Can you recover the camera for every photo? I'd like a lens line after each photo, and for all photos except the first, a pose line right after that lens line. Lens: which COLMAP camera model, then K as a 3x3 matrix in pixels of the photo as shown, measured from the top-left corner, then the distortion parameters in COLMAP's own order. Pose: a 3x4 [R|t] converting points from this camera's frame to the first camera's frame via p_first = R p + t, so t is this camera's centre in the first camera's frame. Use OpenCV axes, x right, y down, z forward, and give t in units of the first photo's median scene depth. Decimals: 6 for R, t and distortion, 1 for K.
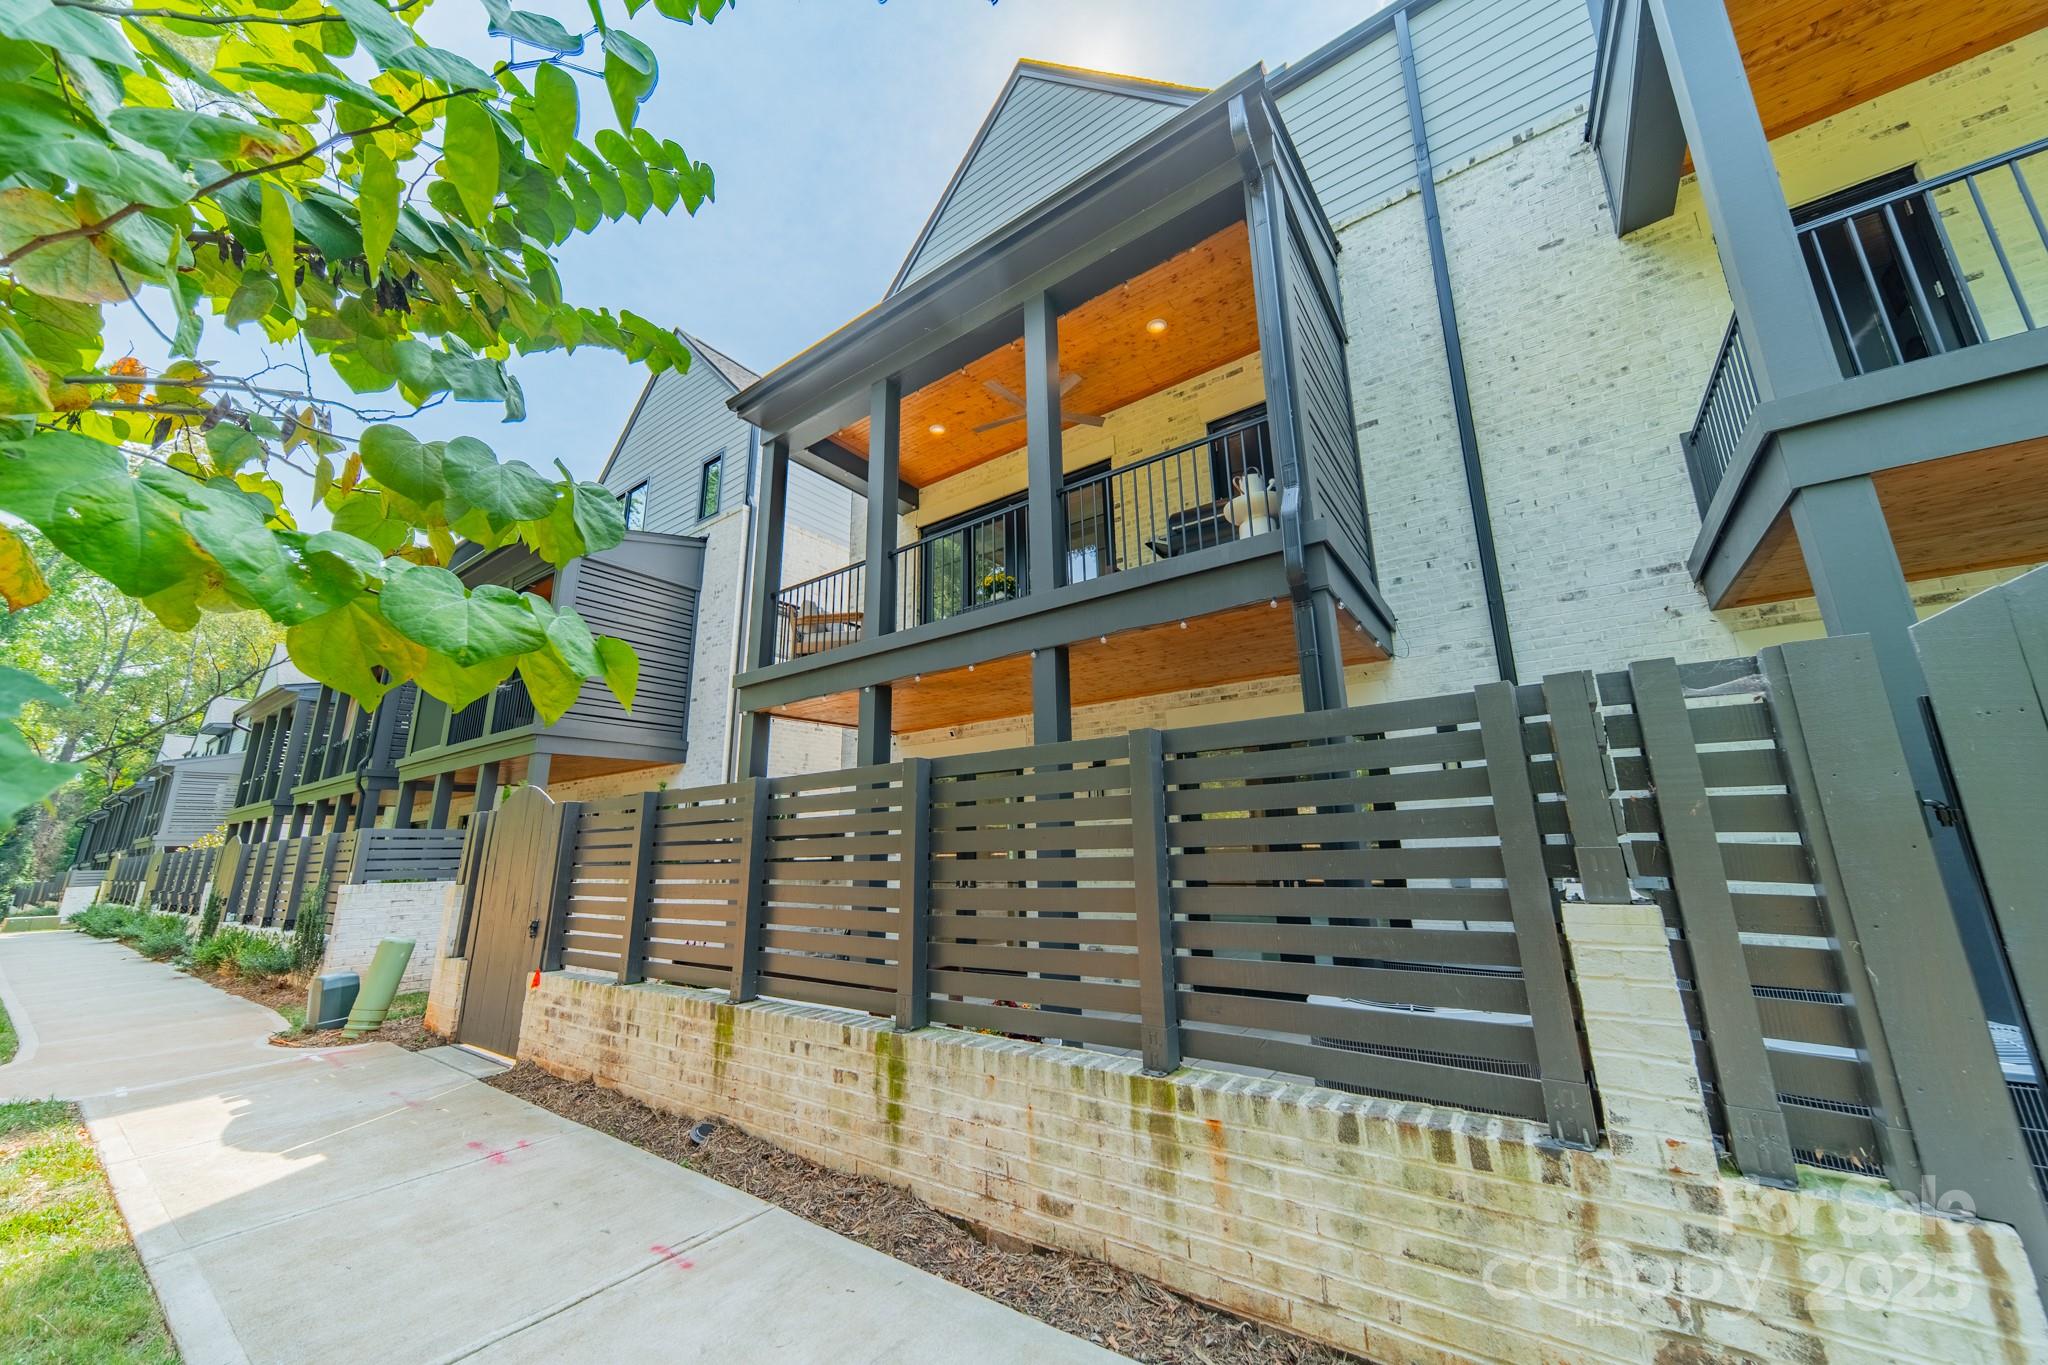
lens RADIAL K [[722.5, 0, 1025.3], [0, 722.5, 675.8], [0, 0, 1]] dist [0.007484, -0.000159]
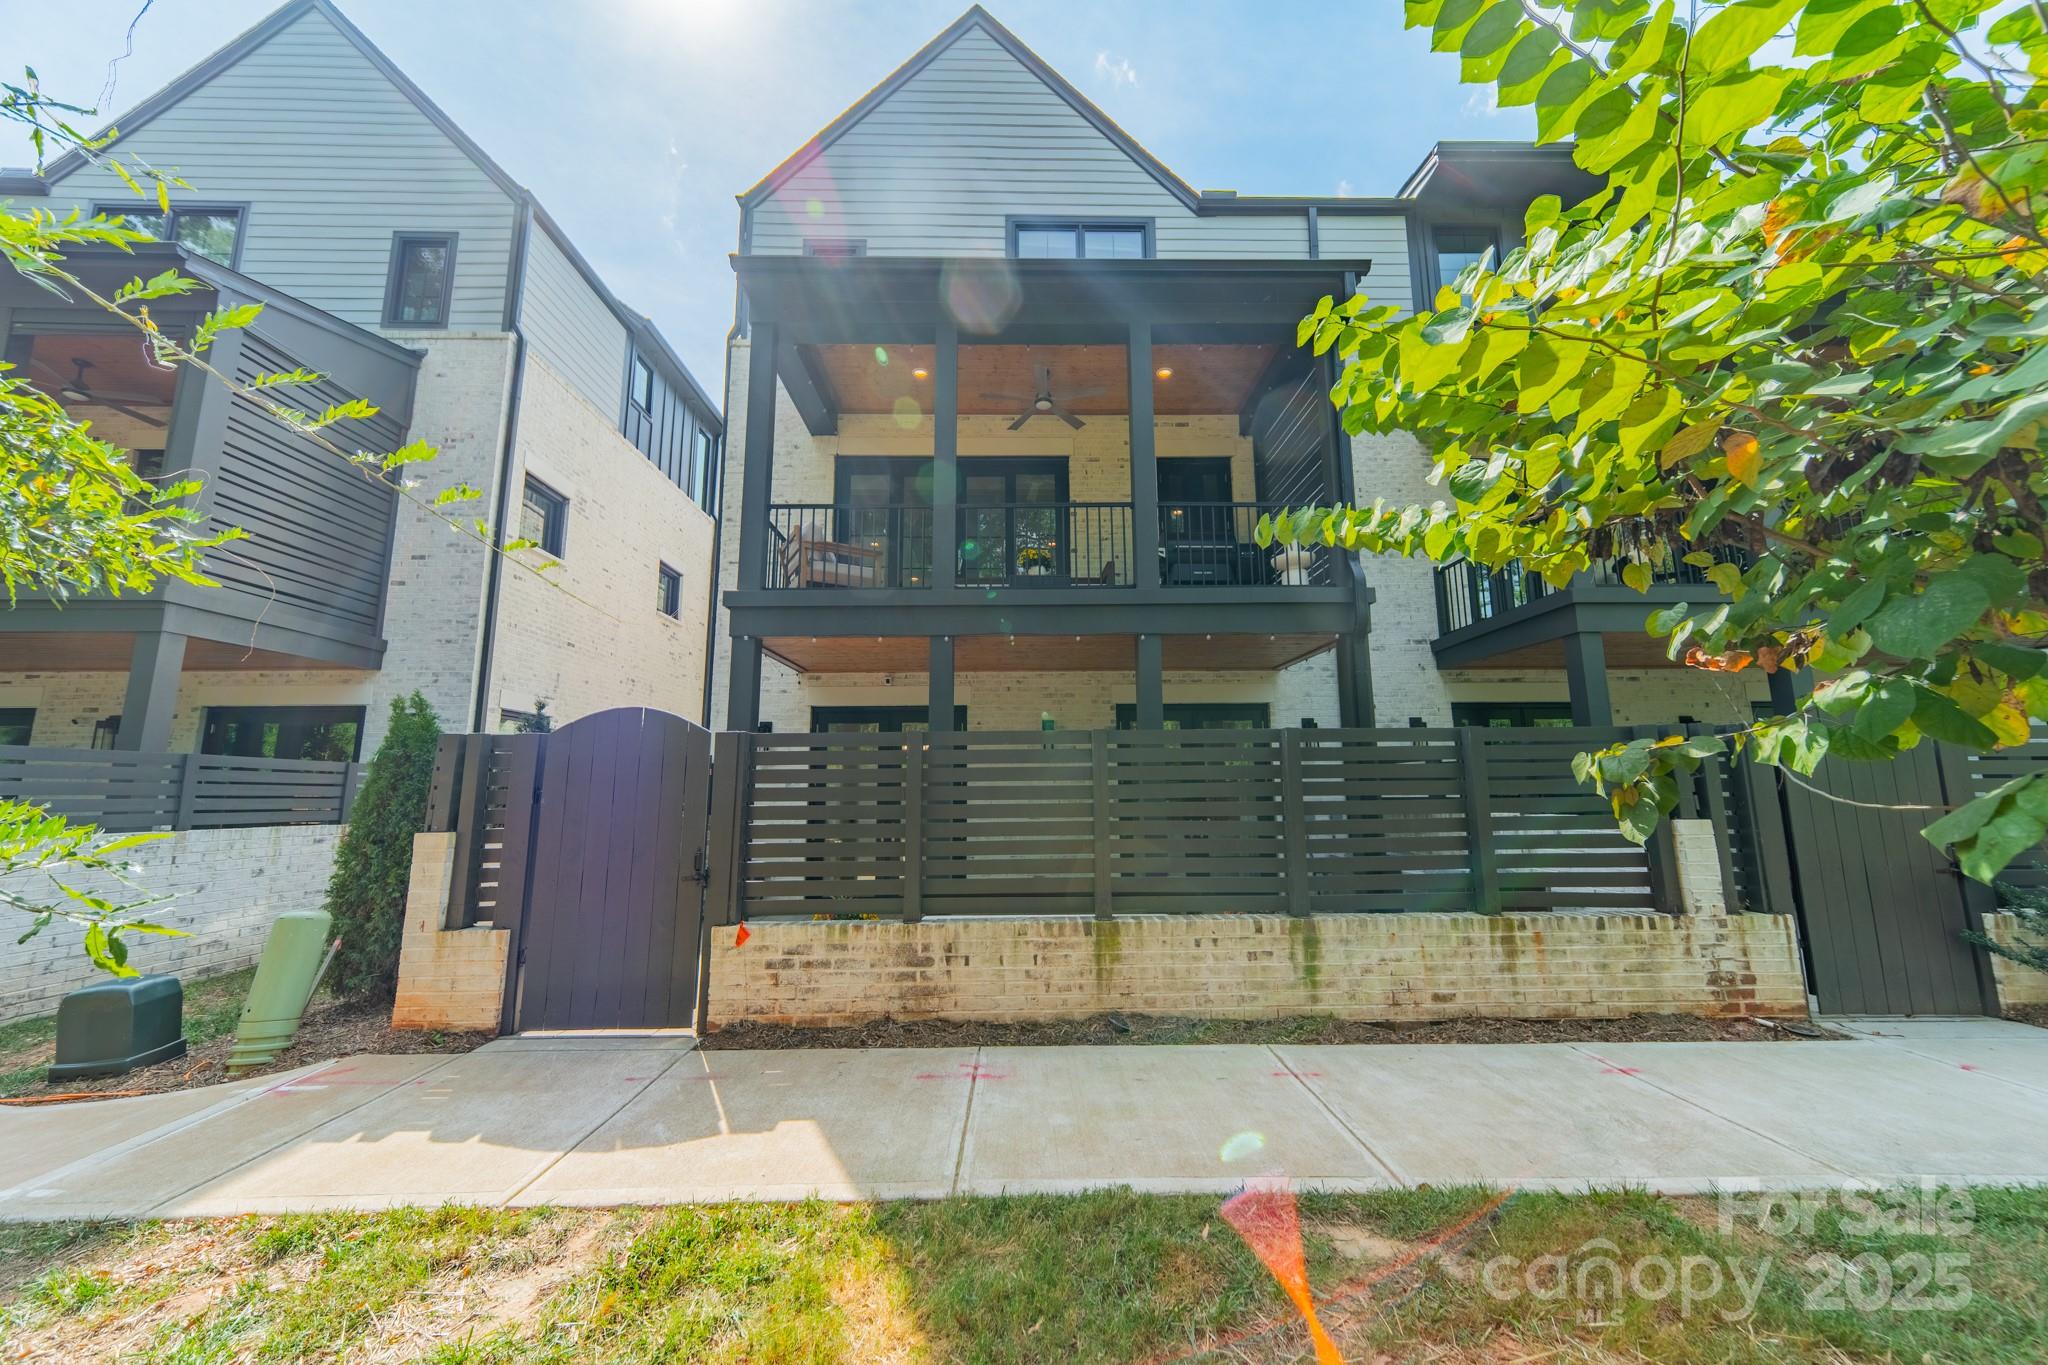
lens RADIAL K [[722.5, 0, 1025.8], [0, 722.5, 684.9], [0, 0, 1]] dist [0.007484, -0.000159]
pose [[0.803498, 0.102081, 0.586490, -1.857314], [-0.149321, 0.988252, 0.032563, 0.085433], [-0.576276, -0.113739, 0.809302, 0.256348]]
